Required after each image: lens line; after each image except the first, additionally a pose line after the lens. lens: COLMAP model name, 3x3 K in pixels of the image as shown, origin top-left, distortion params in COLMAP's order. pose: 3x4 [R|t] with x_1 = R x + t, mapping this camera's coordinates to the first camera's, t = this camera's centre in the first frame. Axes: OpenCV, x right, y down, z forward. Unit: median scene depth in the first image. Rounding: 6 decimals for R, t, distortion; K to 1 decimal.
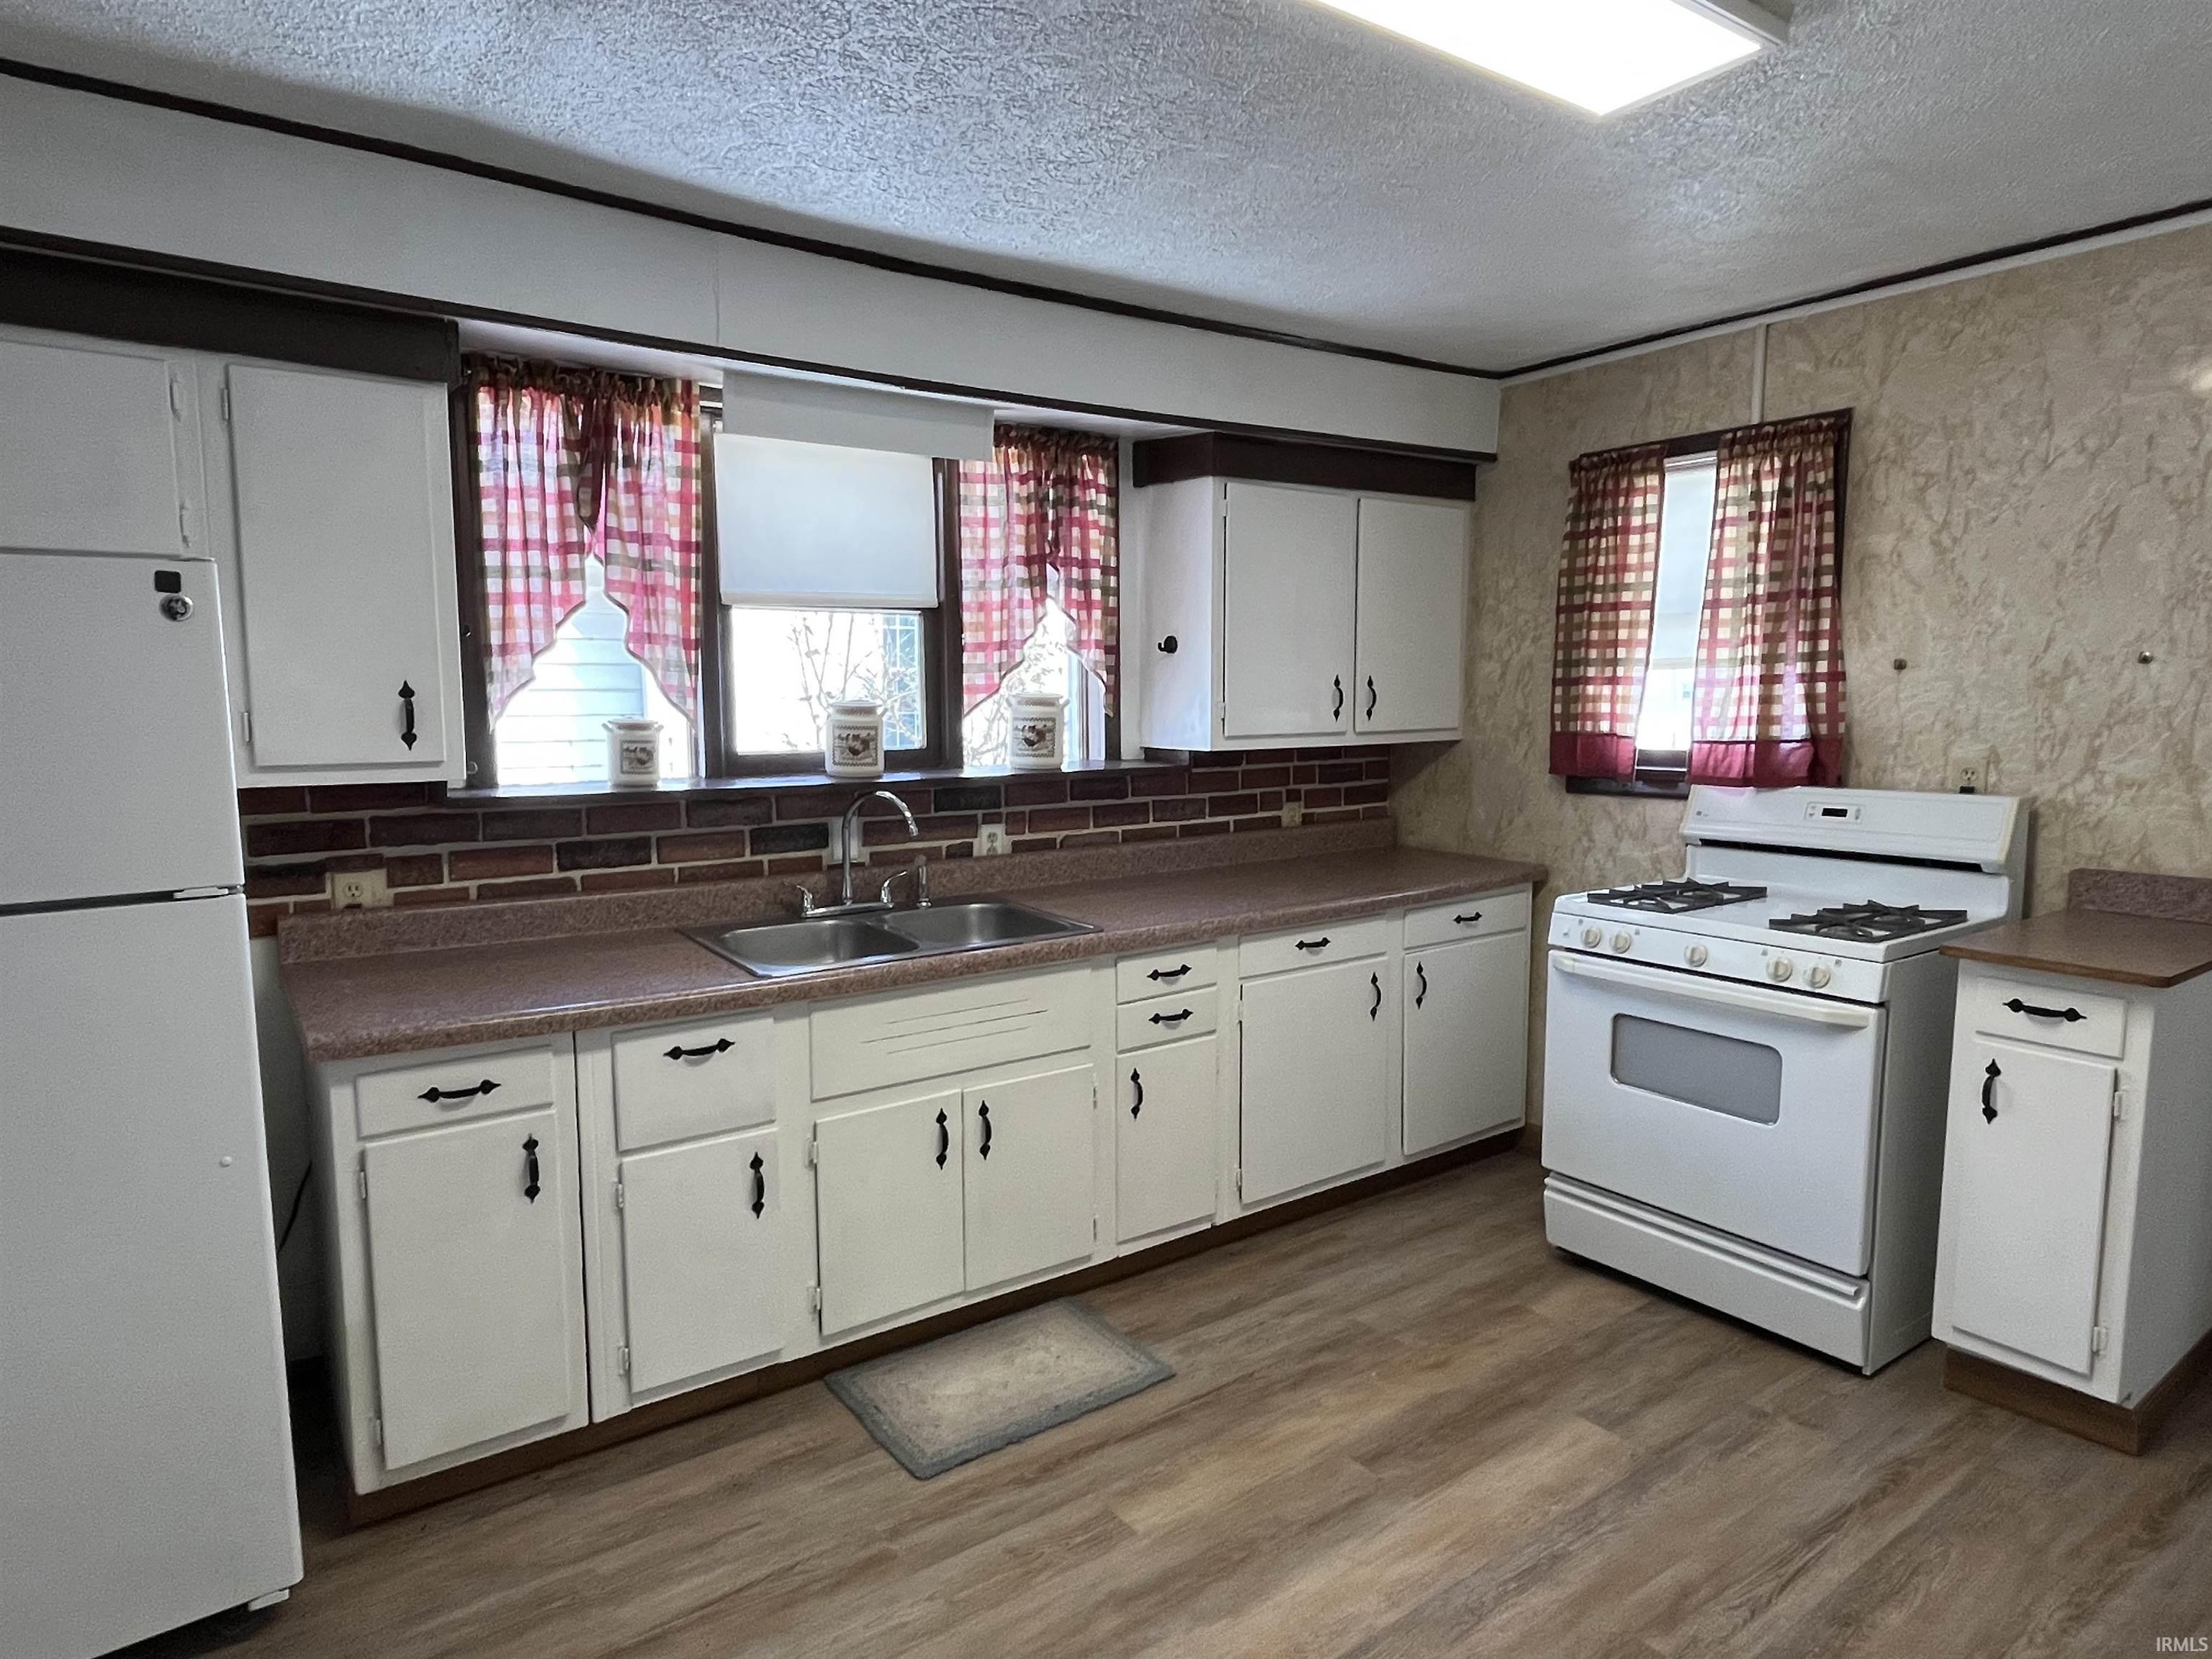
lens RADIAL K [[1293.5, 0, 1091.9], [0, 1293.5, 836.5], [0, 0, 1]] dist [-0.003415, -0.000677]
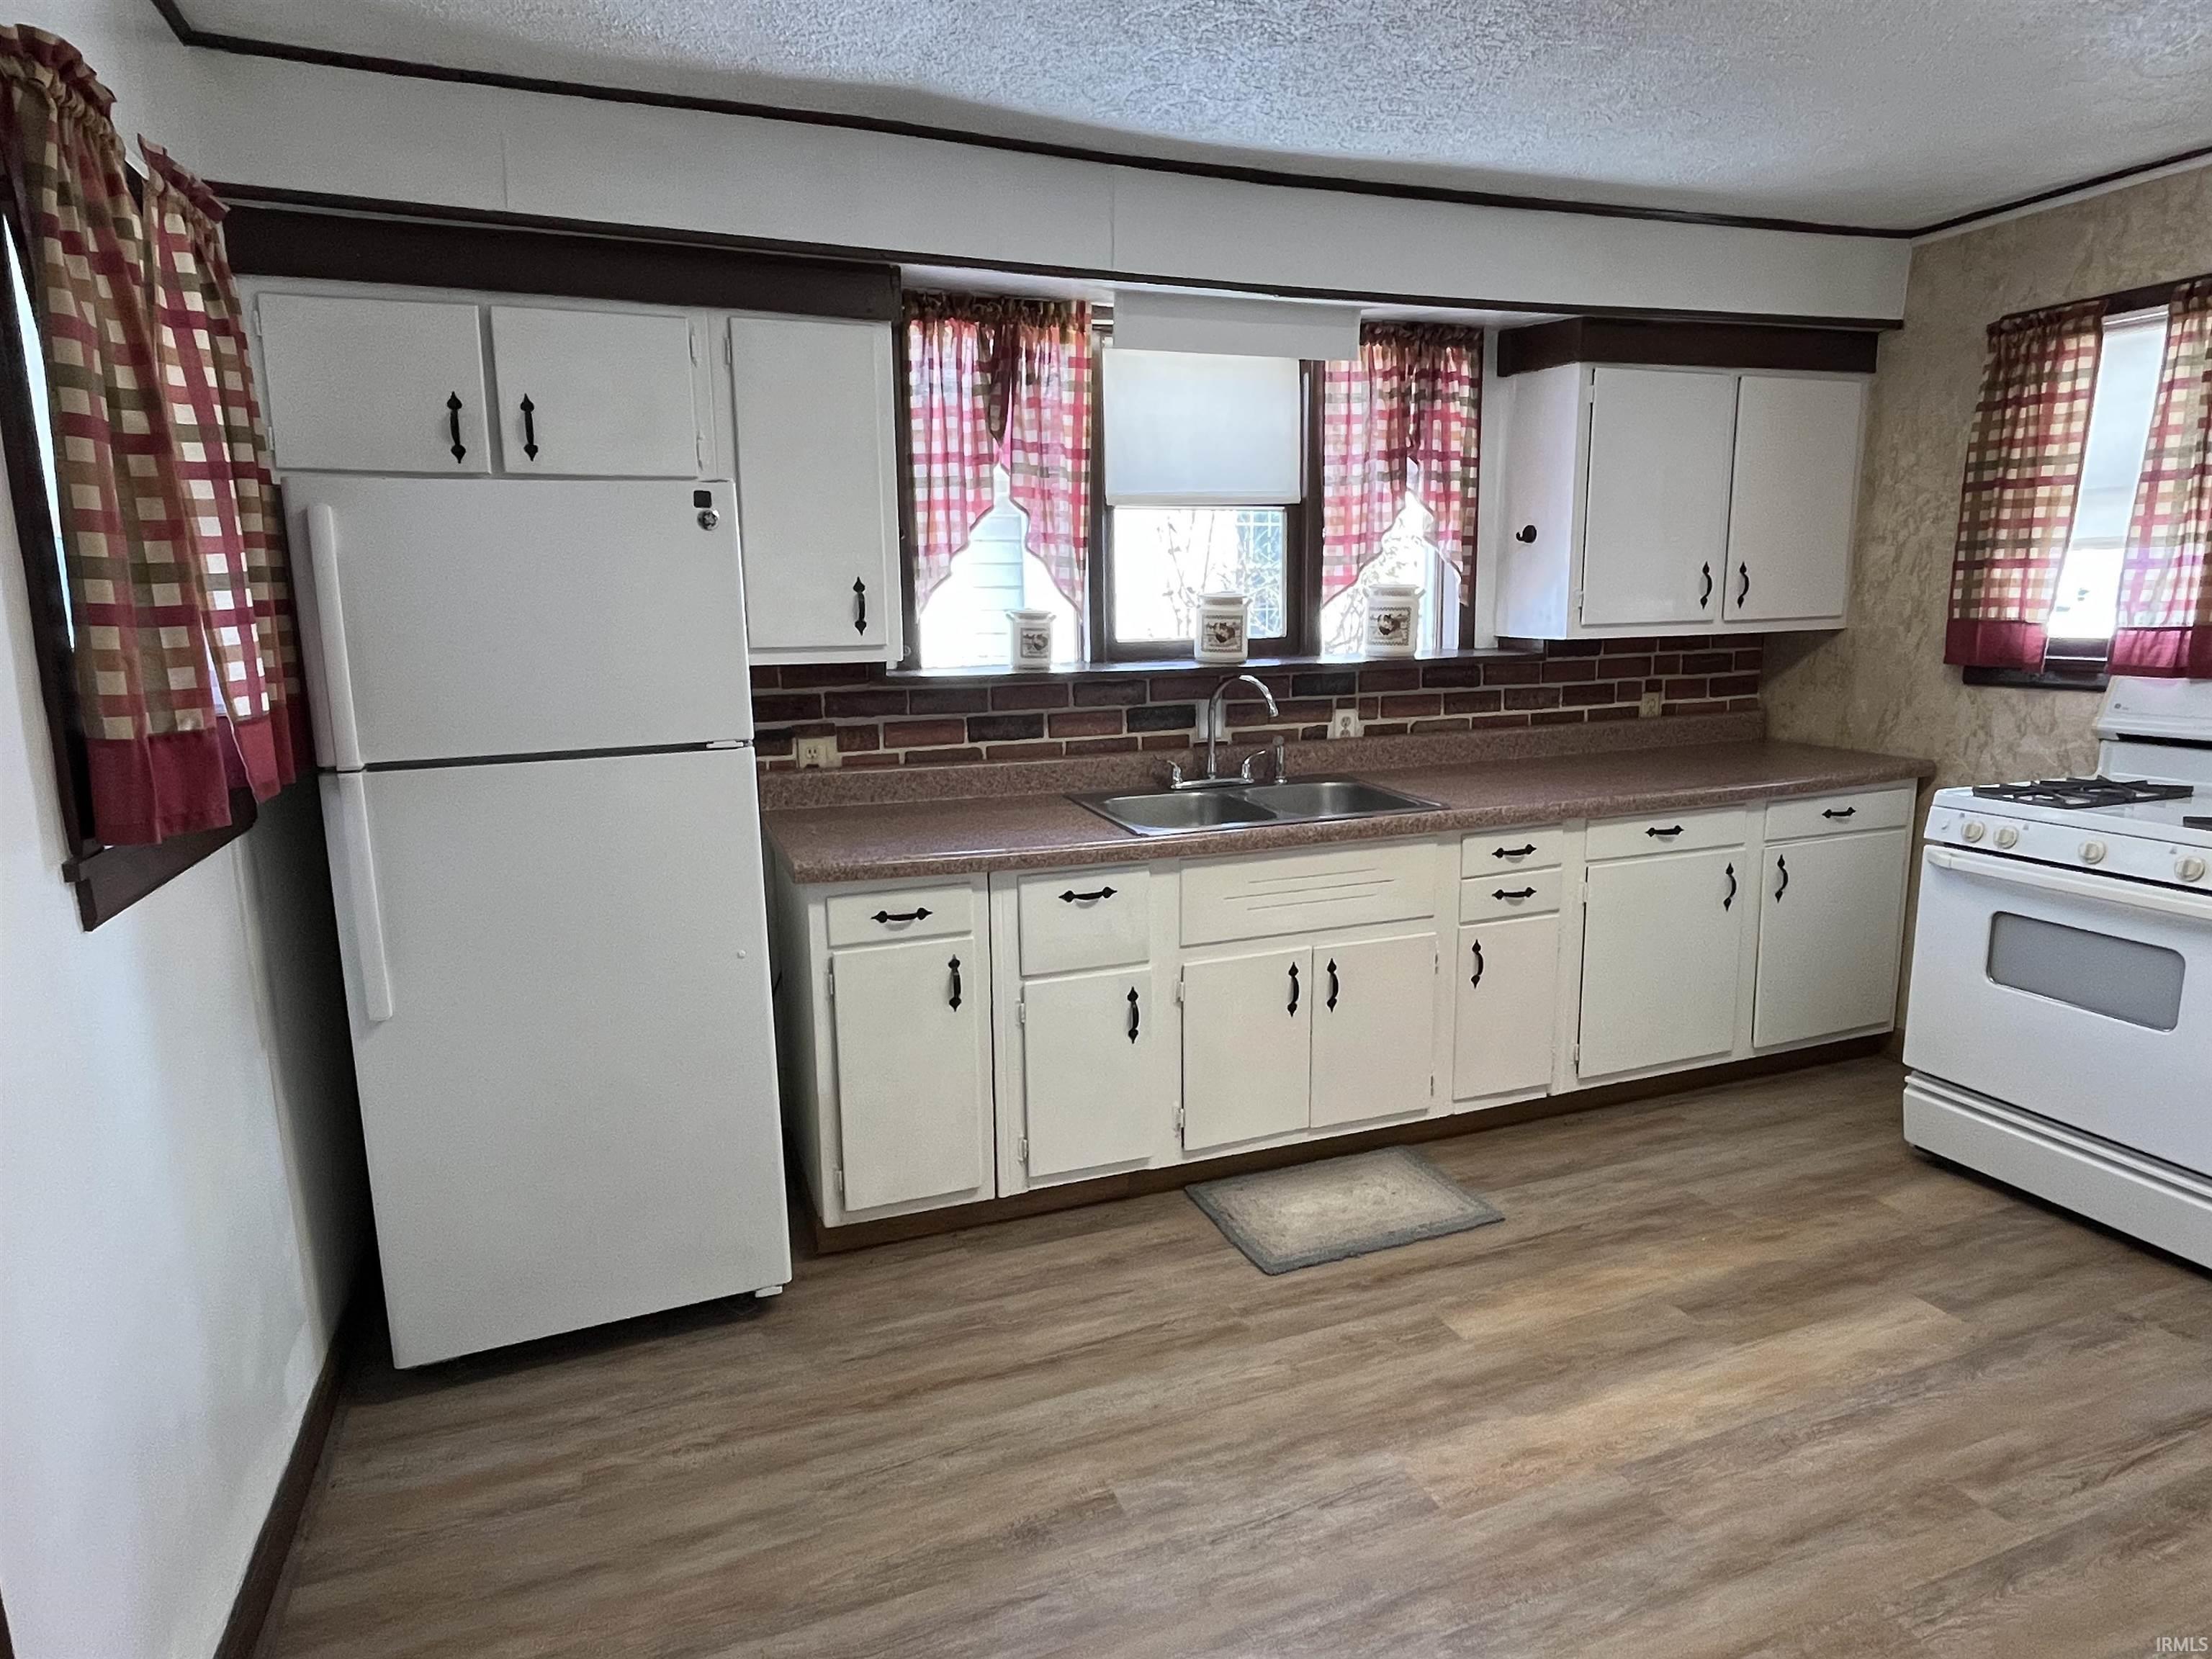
lens RADIAL K [[1291.2, 0, 1106.0], [0, 1291.2, 829.5], [0, 0, 1]] dist [-0.003140, -0.001660]
pose [[0.967941, 0.035132, -0.248709, -0.000797], [-0.017088, 0.997086, 0.074344, 0.015465], [0.250596, -0.067711, 0.965721, -0.089146]]
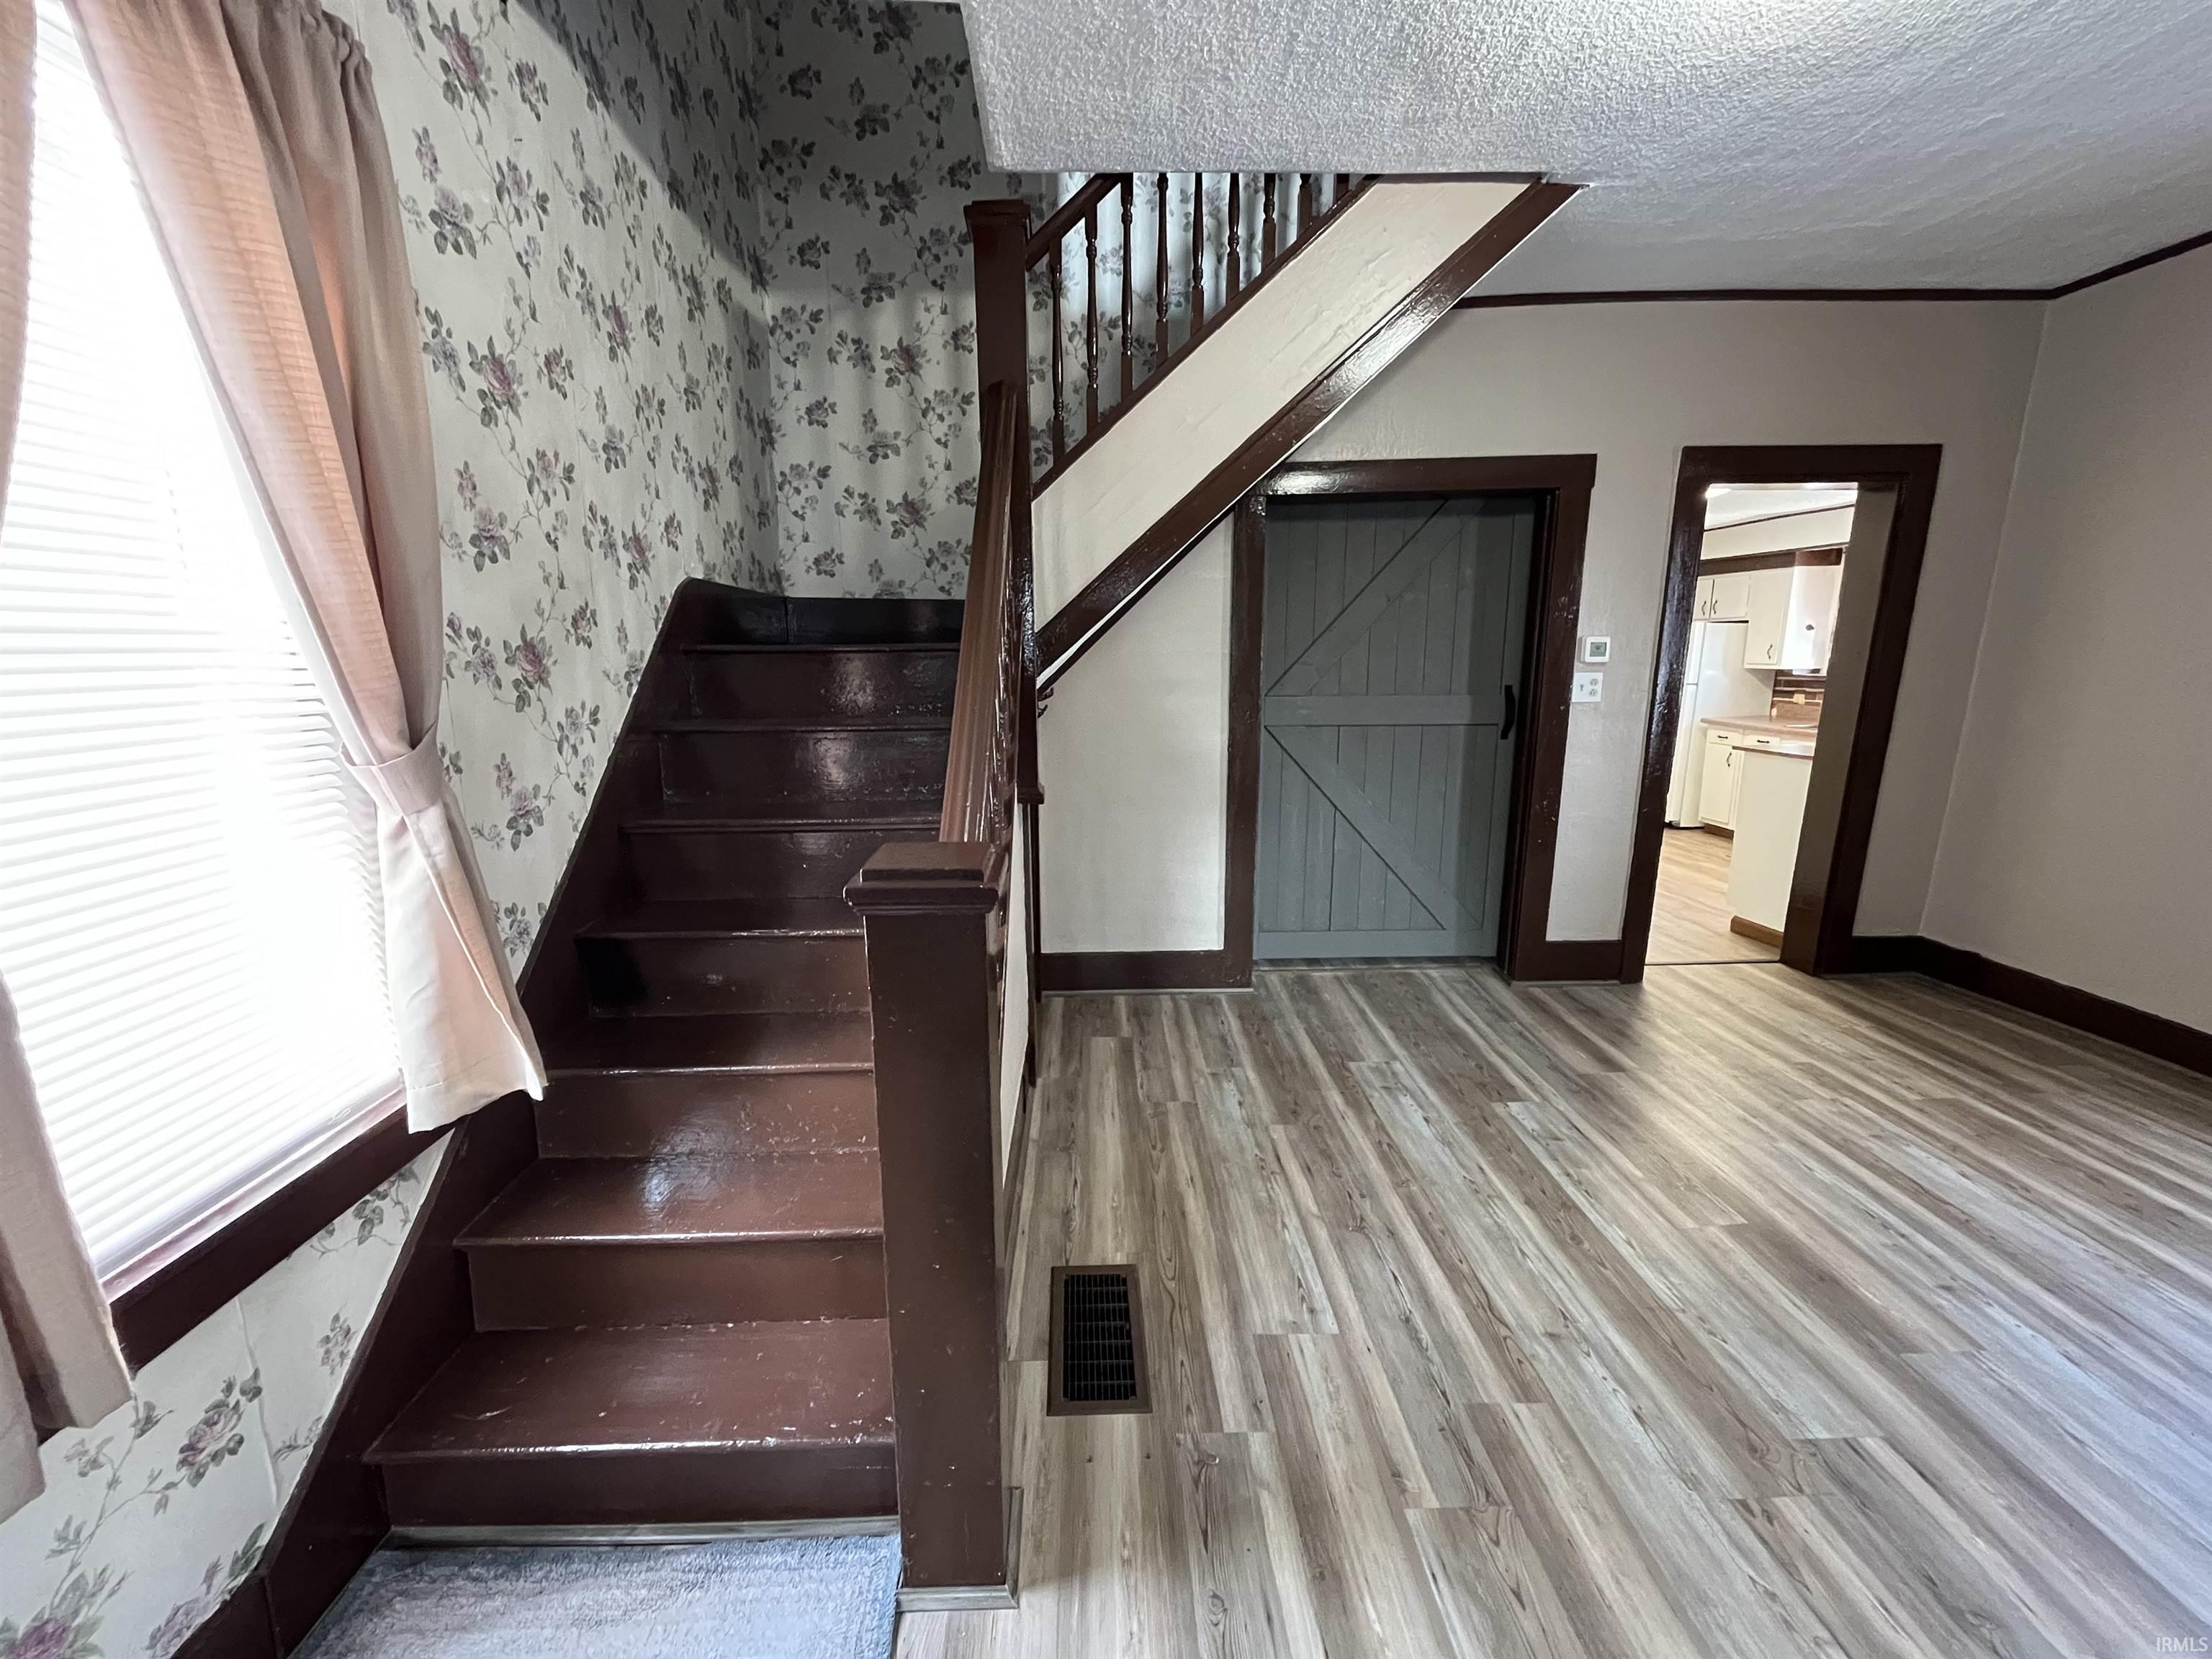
lens RADIAL K [[892.5, 0, 1104.9], [0, 892.5, 833.1], [0, 0, 1]] dist [-0.002532, -0.000477]
pose [[-0.554660, 0.170461, -0.814429, 2.300953], [-0.084037, 0.962310, 0.258645, -0.071243], [0.827823, 0.211902, -0.519430, 0.638819]]
